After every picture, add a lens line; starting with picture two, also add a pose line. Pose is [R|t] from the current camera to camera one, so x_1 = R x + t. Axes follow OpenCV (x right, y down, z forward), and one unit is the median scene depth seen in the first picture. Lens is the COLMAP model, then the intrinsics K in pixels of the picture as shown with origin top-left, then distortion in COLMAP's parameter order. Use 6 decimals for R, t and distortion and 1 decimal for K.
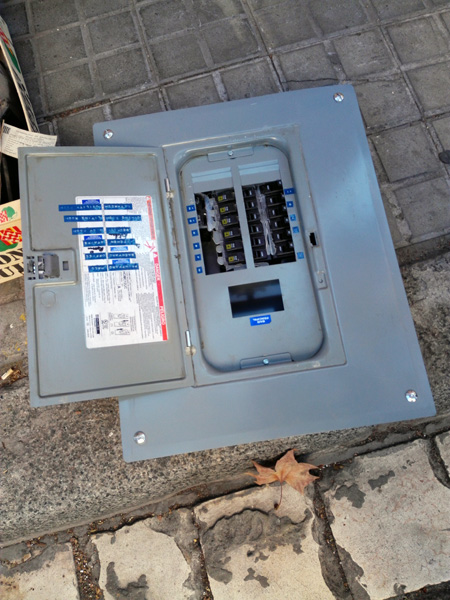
lens RADIAL K [[471.4, 0, 225.0], [0, 471.4, 296.3], [0, 0, 1]] dist [0.000087, -0.037607]
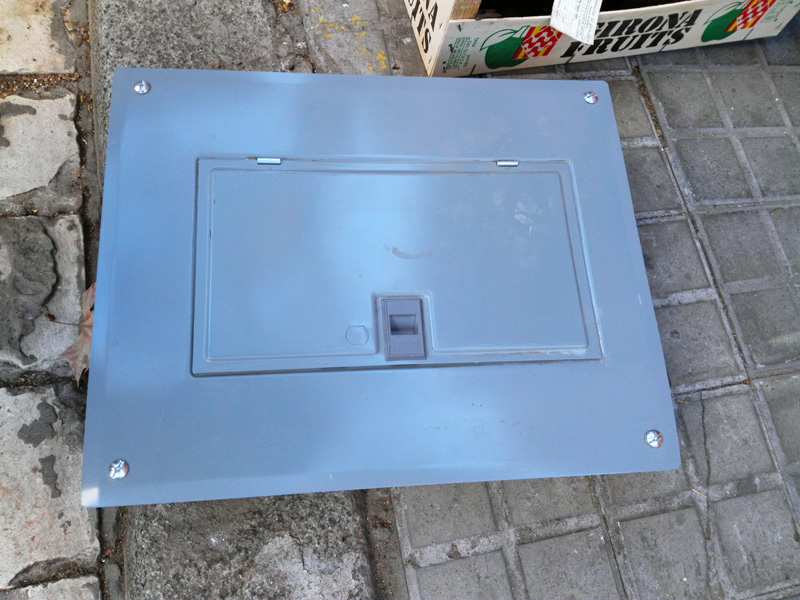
lens RADIAL K [[628.6, 0, 394.3], [0, 628.6, 301.2], [0, 0, 1]] dist [0.000087, -0.037607]
pose [[-0.087962, 0.958995, -0.269428, 0.289526], [-0.988779, -0.051275, 0.140307, -0.188972], [0.120739, 0.278747, 0.952745, 0.161902]]
